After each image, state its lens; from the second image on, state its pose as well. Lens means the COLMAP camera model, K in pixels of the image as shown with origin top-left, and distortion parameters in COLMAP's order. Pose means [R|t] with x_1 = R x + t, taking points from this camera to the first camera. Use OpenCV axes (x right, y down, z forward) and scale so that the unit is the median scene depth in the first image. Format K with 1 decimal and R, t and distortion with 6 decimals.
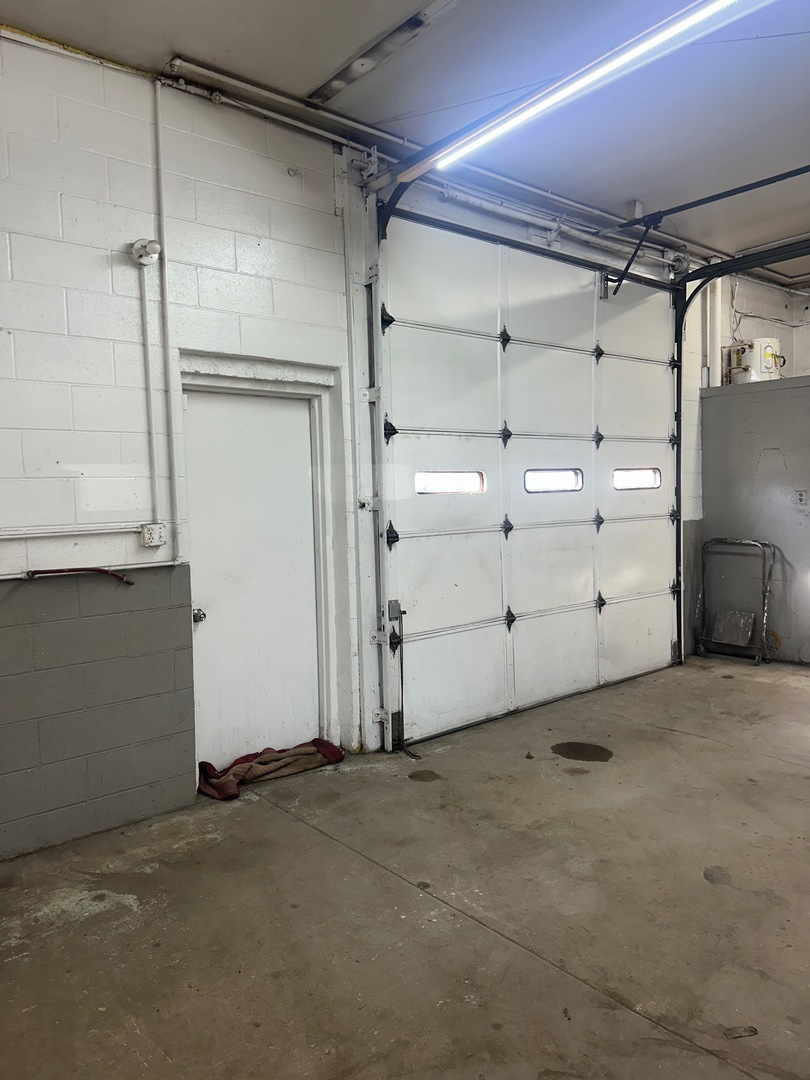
lens RADIAL K [[753.0, 0, 387.3], [0, 753.0, 537.1], [0, 0, 1]] dist [0.086858, -0.100544]
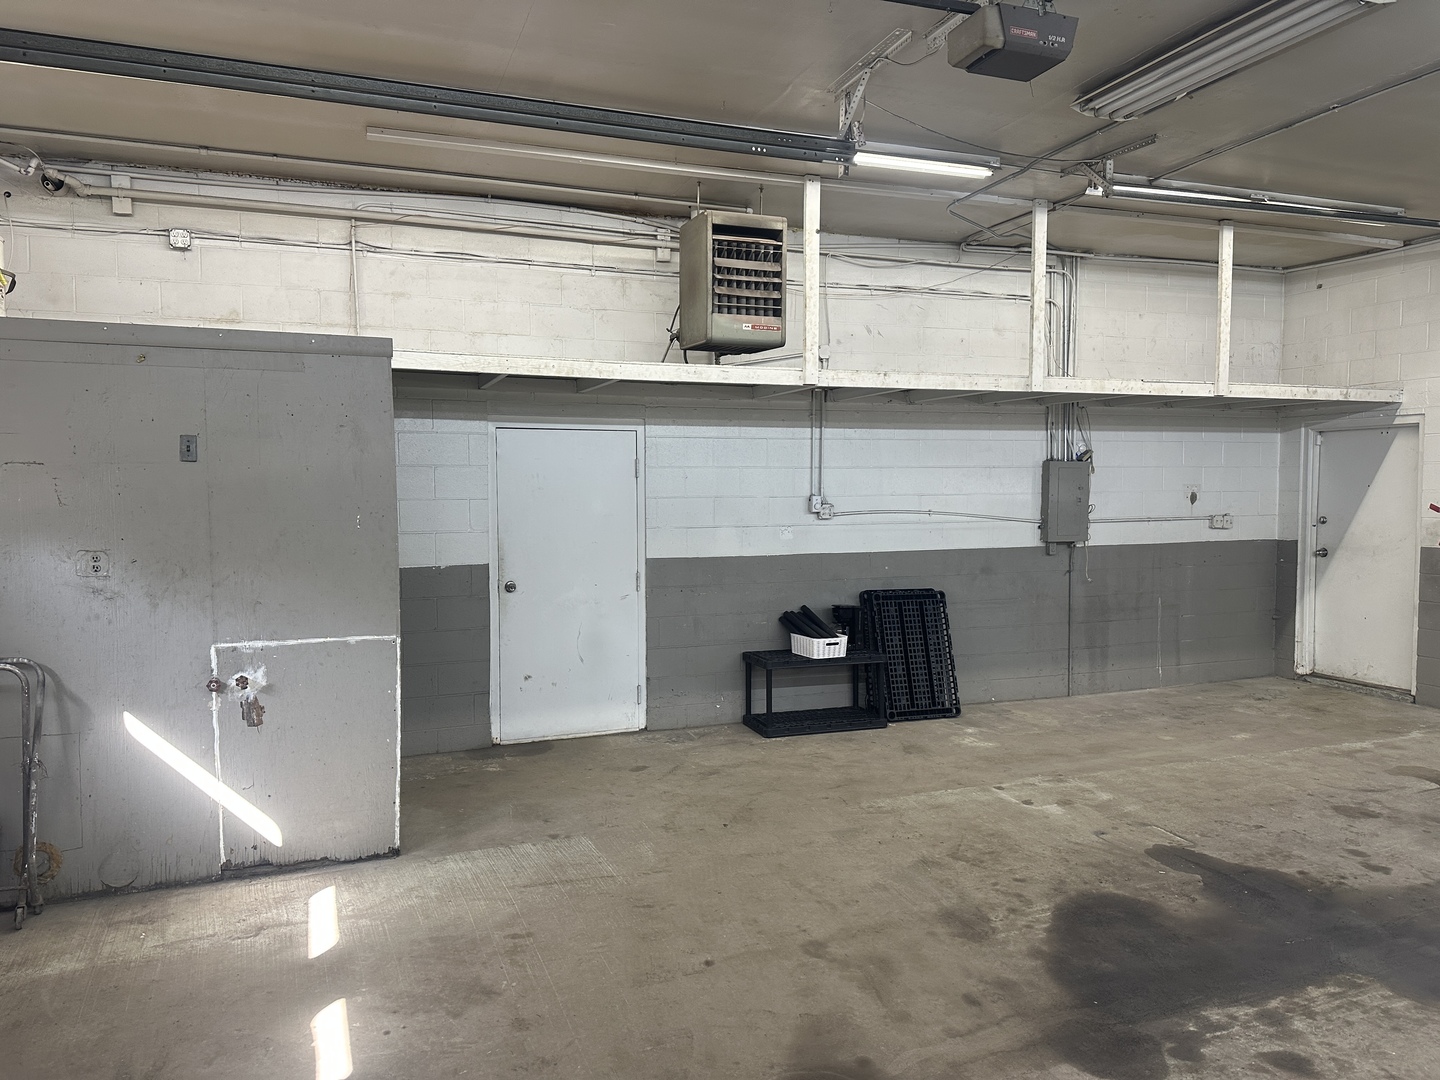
lens RADIAL K [[1004.0, 0, 715.5], [0, 1004.0, 538.6], [0, 0, 1]] dist [0.086858, -0.100544]
pose [[0.318879, -0.018032, 0.947624, 0.037968], [0.050118, 0.998741, 0.002139, -0.051679], [-0.946470, 0.046811, 0.319381, 0.420656]]
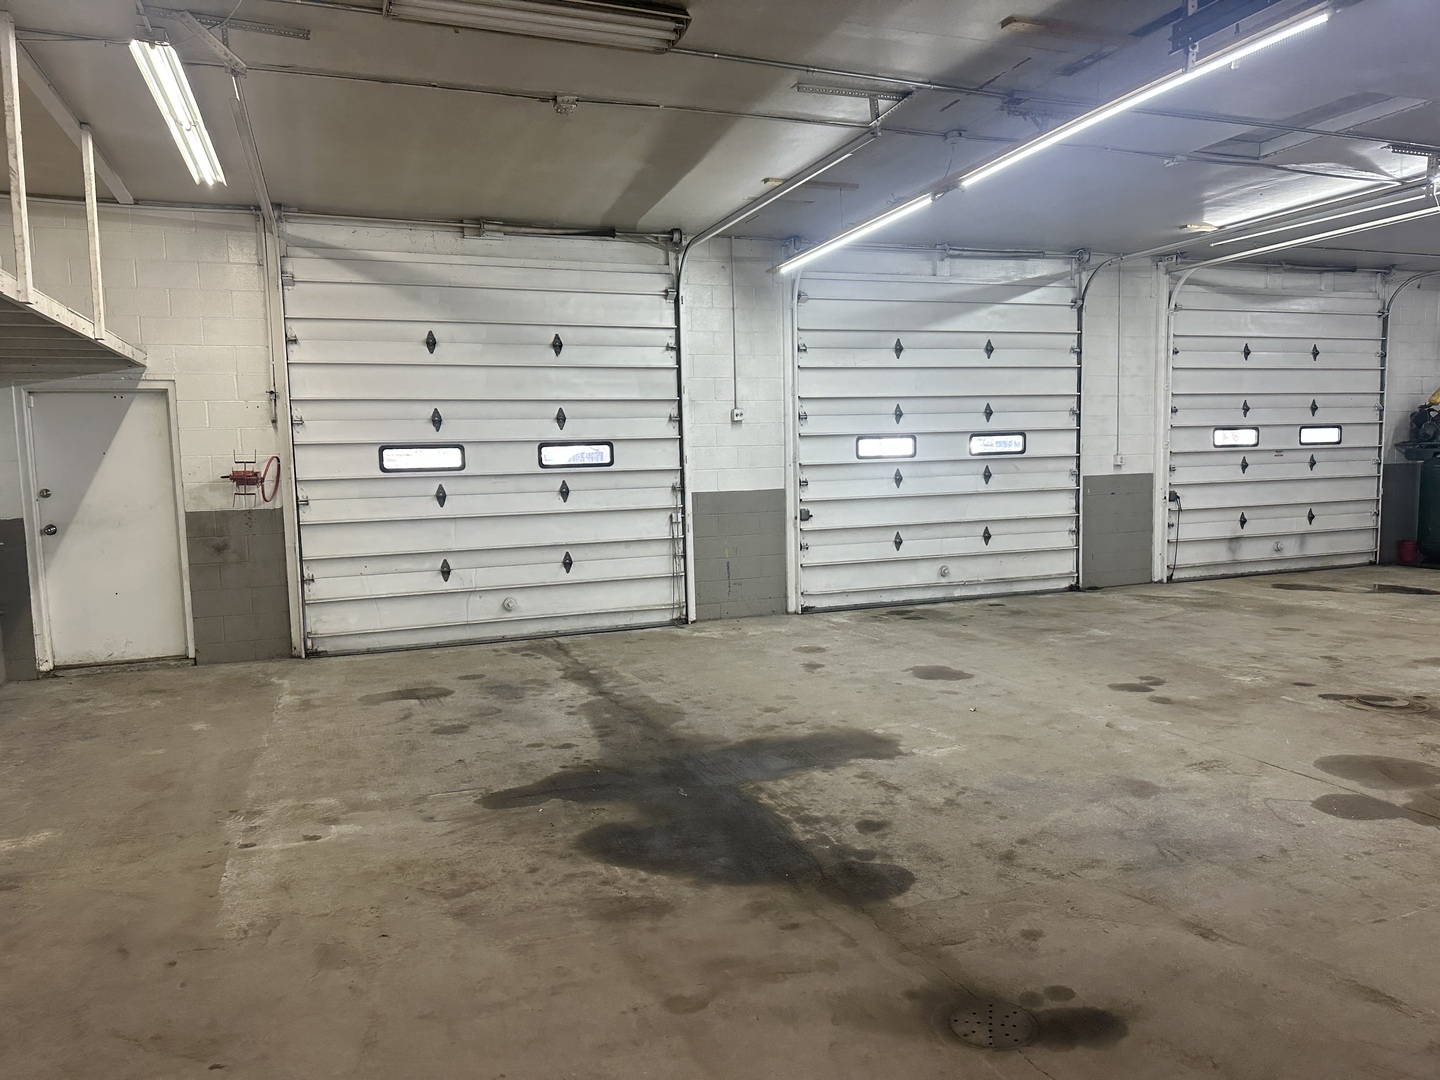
lens RADIAL K [[1004.0, 0, 717.2], [0, 1004.0, 543.7], [0, 0, 1]] dist [0.086858, -0.100544]
pose [[-0.948339, 0.026229, 0.316172, 0.484923], [0.072964, 0.987894, 0.136900, -0.083166], [-0.308754, 0.152897, -0.938772, 1.019652]]
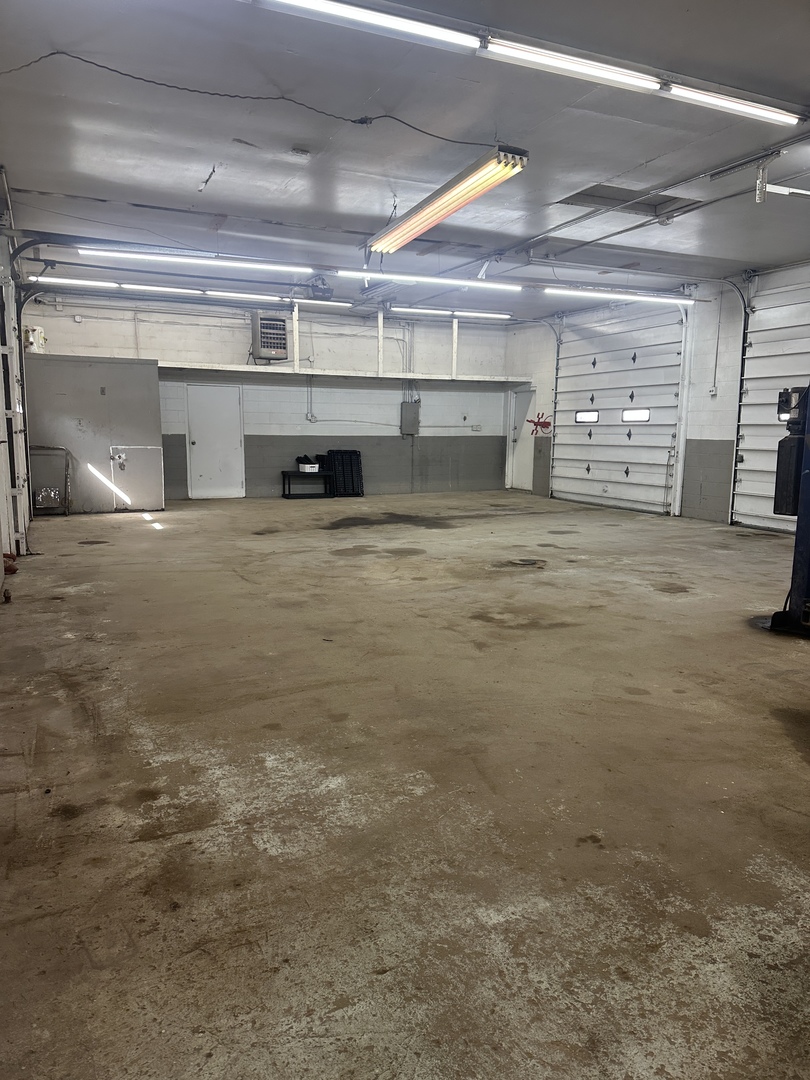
lens RADIAL K [[753.0, 0, 401.3], [0, 753.0, 545.6], [0, 0, 1]] dist [0.086858, -0.100544]
pose [[0.249995, -0.116575, 0.961204, -1.119939], [0.039754, 0.993124, 0.110106, 0.075121], [-0.967431, 0.010686, 0.252910, -0.222758]]
